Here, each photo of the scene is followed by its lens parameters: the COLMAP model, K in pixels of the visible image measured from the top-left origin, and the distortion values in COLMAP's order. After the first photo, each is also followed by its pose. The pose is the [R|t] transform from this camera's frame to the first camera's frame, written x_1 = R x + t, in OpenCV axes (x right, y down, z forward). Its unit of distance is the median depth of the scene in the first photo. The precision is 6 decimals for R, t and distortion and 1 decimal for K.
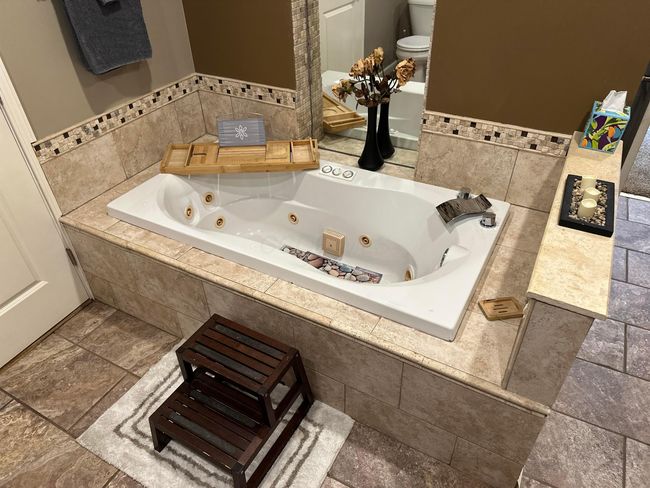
lens RADIAL K [[464.0, 0, 327.7], [0, 464.0, 243.5], [0, 0, 1]] dist [0.036611, -0.042507]
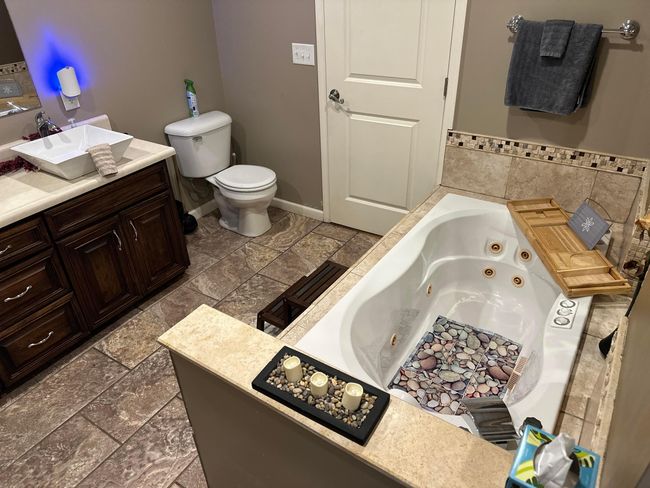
lens RADIAL K [[464.0, 0, 327.2], [0, 464.0, 246.6], [0, 0, 1]] dist [0.036611, -0.042507]
pose [[-0.079243, 0.543042, -0.835958, 0.672384], [-0.585004, 0.653674, 0.480084, -0.382229], [0.807150, 0.527082, 0.265883, 0.434865]]
